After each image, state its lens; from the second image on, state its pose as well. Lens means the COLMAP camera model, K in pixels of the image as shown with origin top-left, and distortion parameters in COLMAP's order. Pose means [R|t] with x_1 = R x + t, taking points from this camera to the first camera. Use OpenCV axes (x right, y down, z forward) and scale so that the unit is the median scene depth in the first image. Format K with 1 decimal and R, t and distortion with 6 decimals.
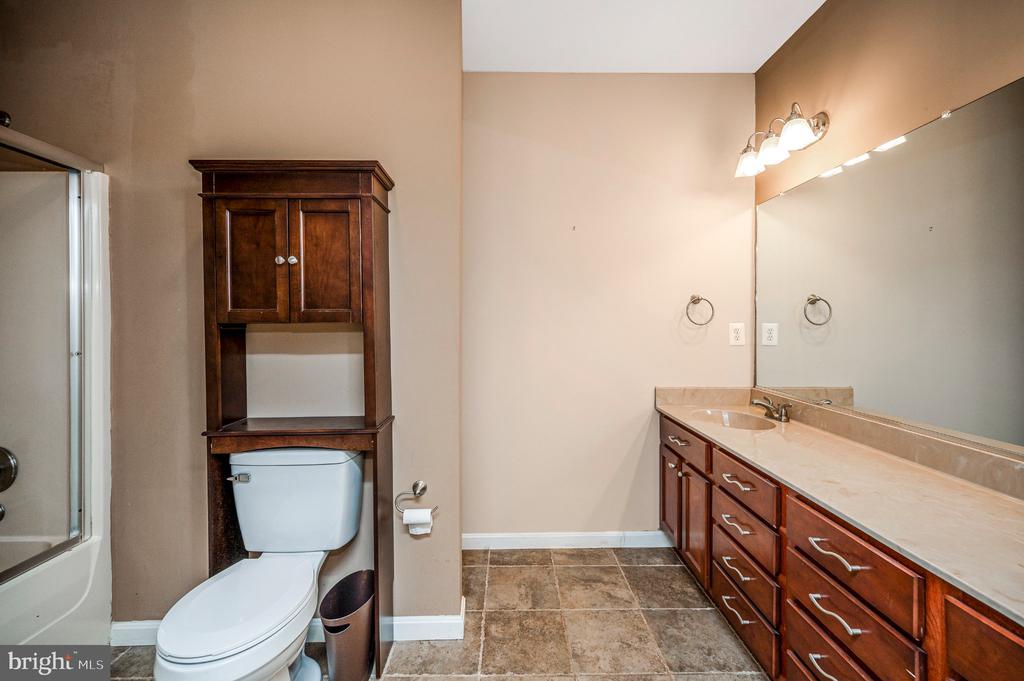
lens RADIAL K [[421.3, 0, 513.5], [0, 421.3, 330.8], [0, 0, 1]] dist [-0.002528, -0.000149]
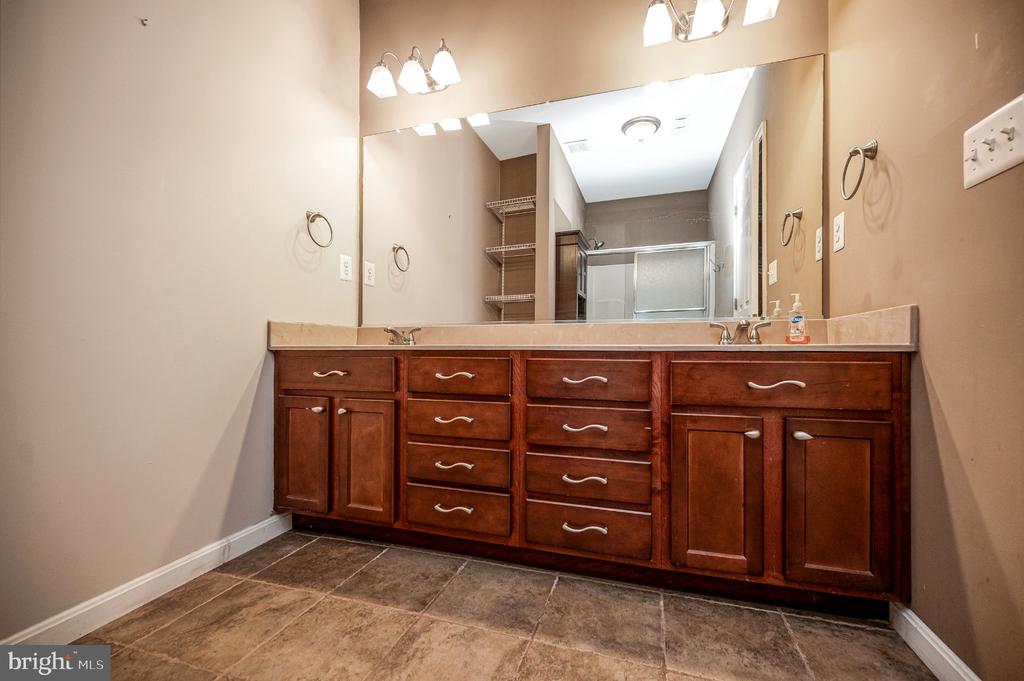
lens RADIAL K [[421.3, 0, 514.9], [0, 421.3, 351.5], [0, 0, 1]] dist [-0.002528, -0.000149]
pose [[0.314774, -0.008614, 0.949127, -0.254509], [0.023579, 0.999721, 0.001254, 0.221007], [-0.948874, 0.021985, 0.314890, 0.404346]]
